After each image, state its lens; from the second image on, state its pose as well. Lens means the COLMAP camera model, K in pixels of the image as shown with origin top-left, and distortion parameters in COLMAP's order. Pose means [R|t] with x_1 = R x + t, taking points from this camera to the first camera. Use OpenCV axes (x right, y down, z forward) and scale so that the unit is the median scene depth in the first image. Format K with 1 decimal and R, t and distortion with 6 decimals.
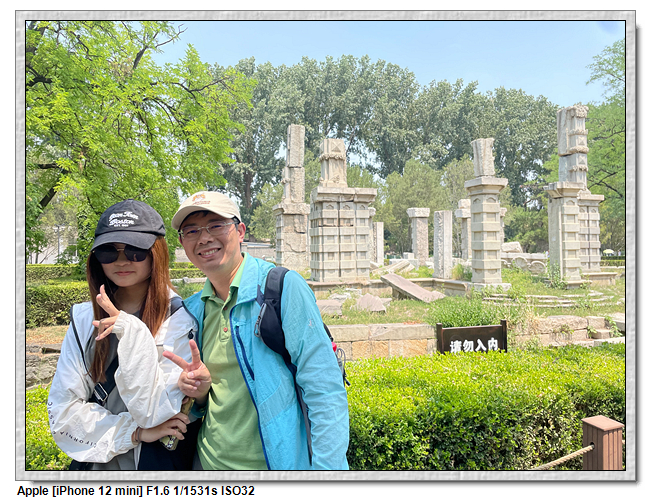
lens RADIAL K [[458.7, 0, 327.4], [0, 458.7, 237.0], [0, 0, 1]] dist [0.085449, -0.106110]
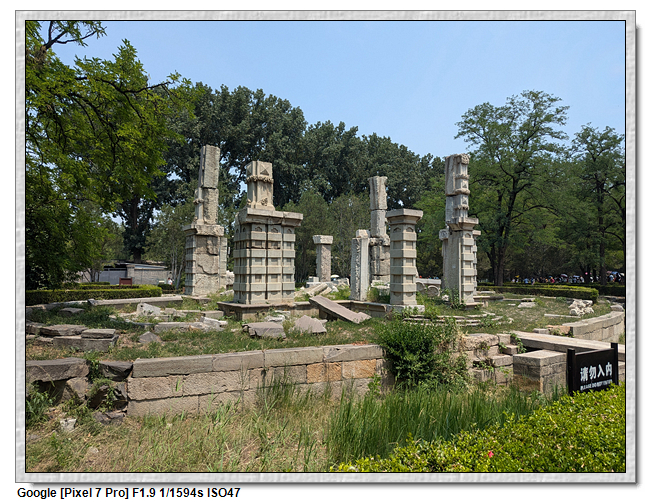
lens RADIAL K [[423.9, 0, 321.0], [0, 423.9, 258.7], [0, 0, 1]] dist [0.063883, -0.057728]
pose [[0.963562, 0.028983, 0.265909, -0.104077], [-0.026281, 0.999561, -0.013716, 0.007823], [-0.266190, 0.006228, 0.963900, 0.071209]]
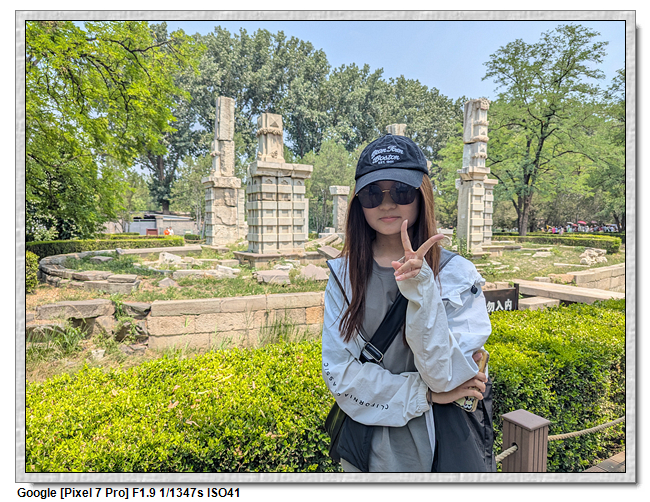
lens RADIAL K [[427.7, 0, 319.8], [0, 427.7, 258.9], [0, 0, 1]] dist [0.051692, -0.045327]
pose [[0.980151, -0.000489, 0.198254, -0.071554], [-0.020681, 0.994289, 0.104697, 0.004140], [-0.197173, -0.106719, 0.974543, 0.015944]]
